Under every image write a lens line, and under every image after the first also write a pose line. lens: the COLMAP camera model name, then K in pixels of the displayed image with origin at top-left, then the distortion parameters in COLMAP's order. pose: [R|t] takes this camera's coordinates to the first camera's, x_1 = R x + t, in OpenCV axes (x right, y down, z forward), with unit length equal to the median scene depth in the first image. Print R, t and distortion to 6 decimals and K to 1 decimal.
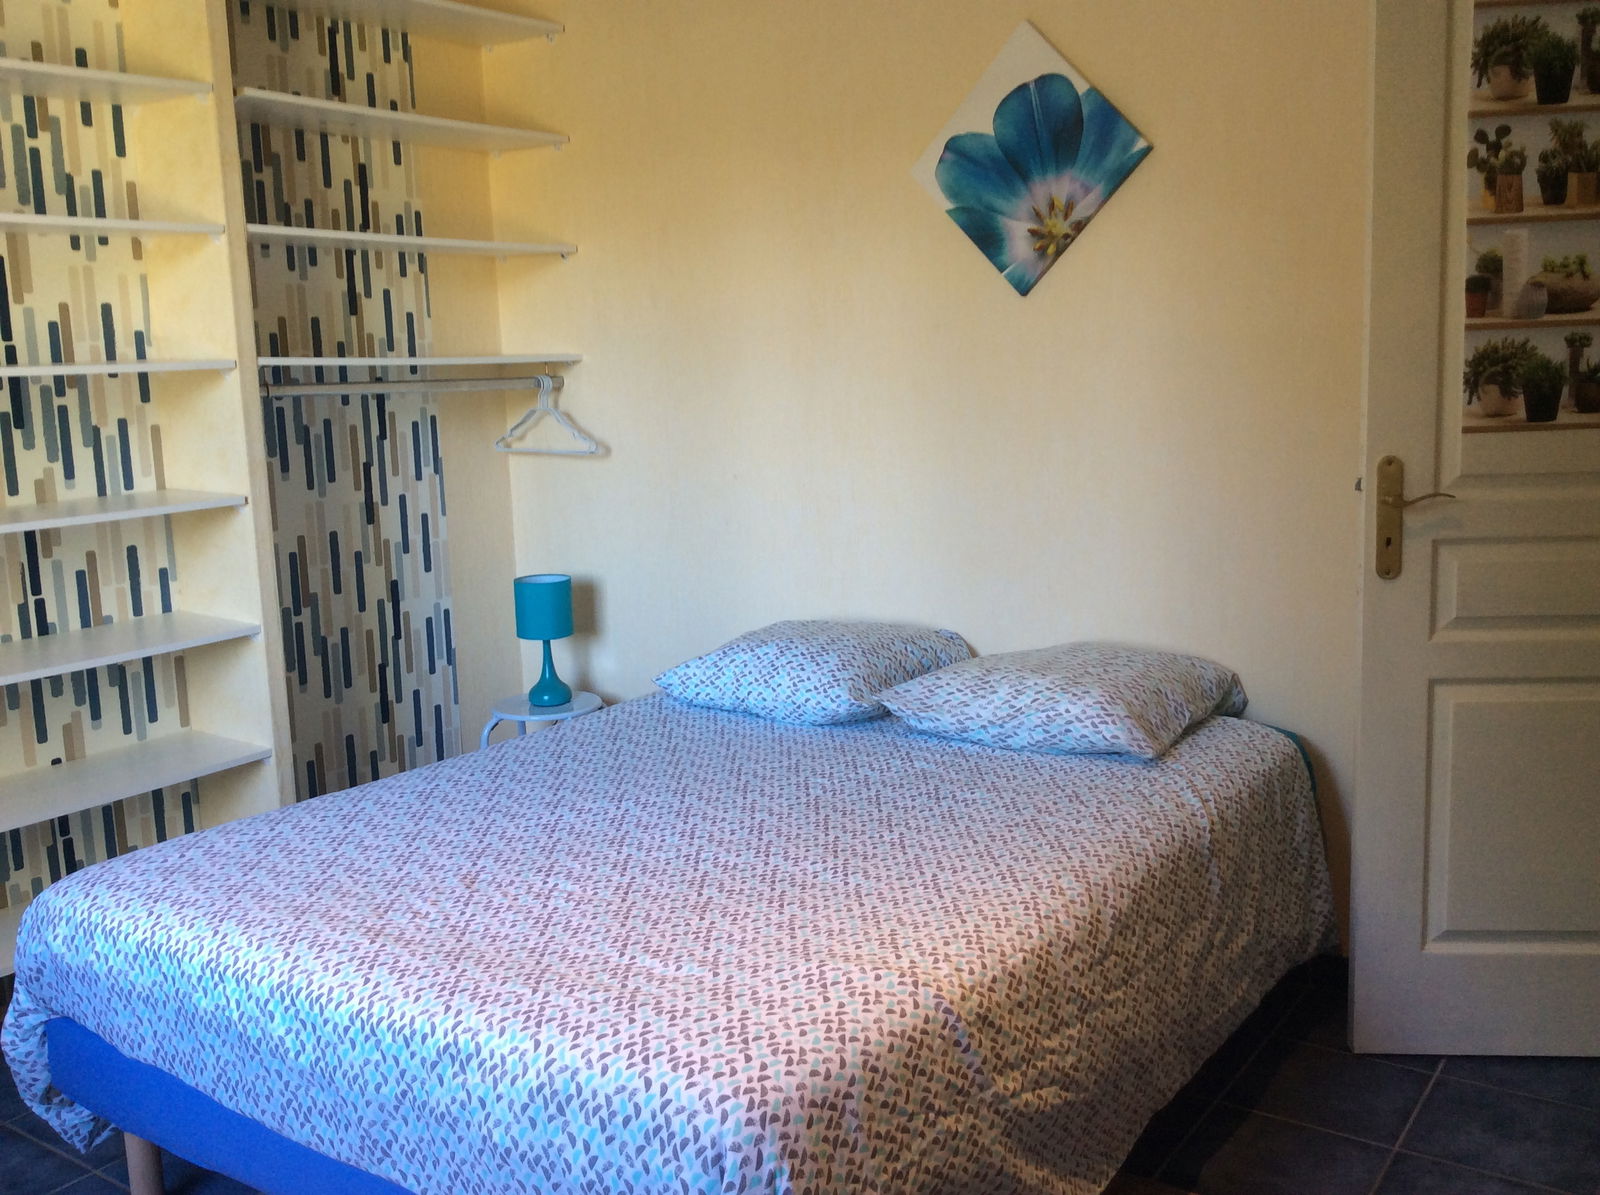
lens RADIAL K [[1443.3, 0, 851.1], [0, 1443.3, 611.6], [0, 0, 1]] dist [0.031553, -0.046401]
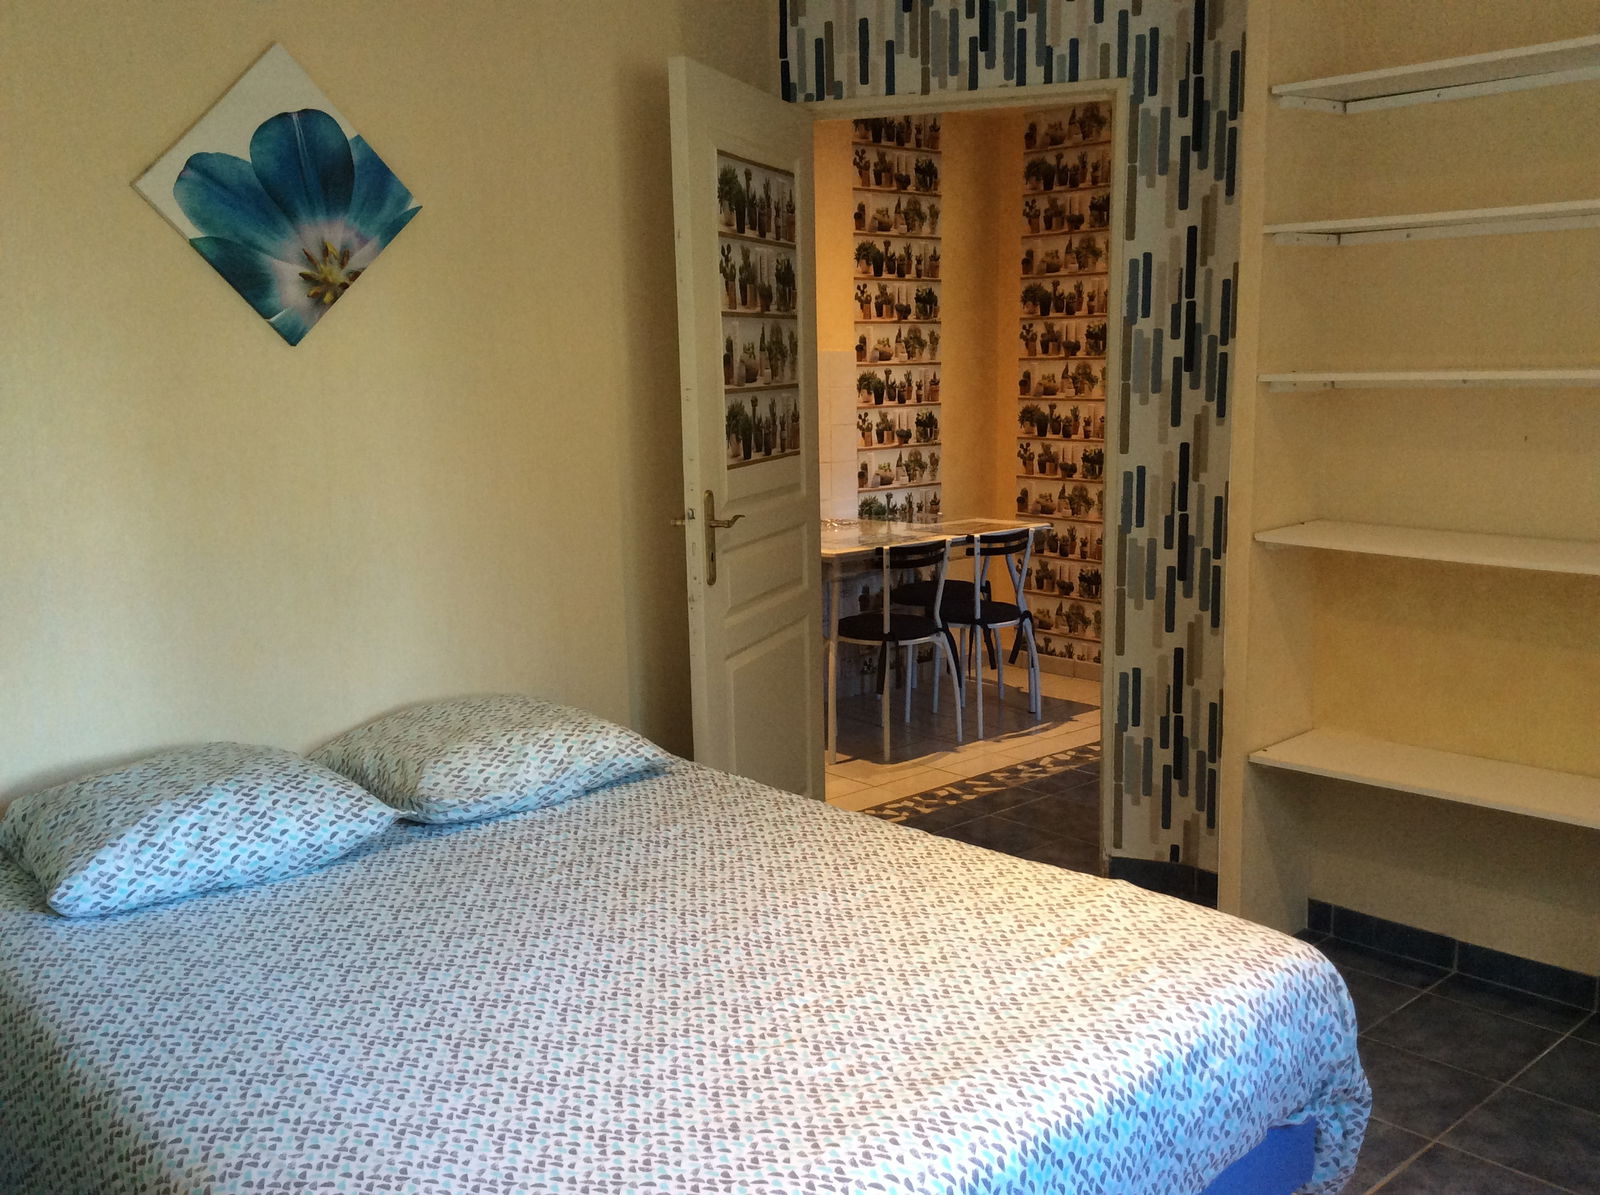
lens RADIAL K [[1443.3, 0, 802.2], [0, 1443.3, 593.3], [0, 0, 1]] dist [0.031553, -0.046401]
pose [[0.234358, -0.132369, 0.963097, -0.713355], [0.163791, 0.981901, 0.095097, -0.103588], [-0.958253, 0.135460, 0.251797, 0.503791]]
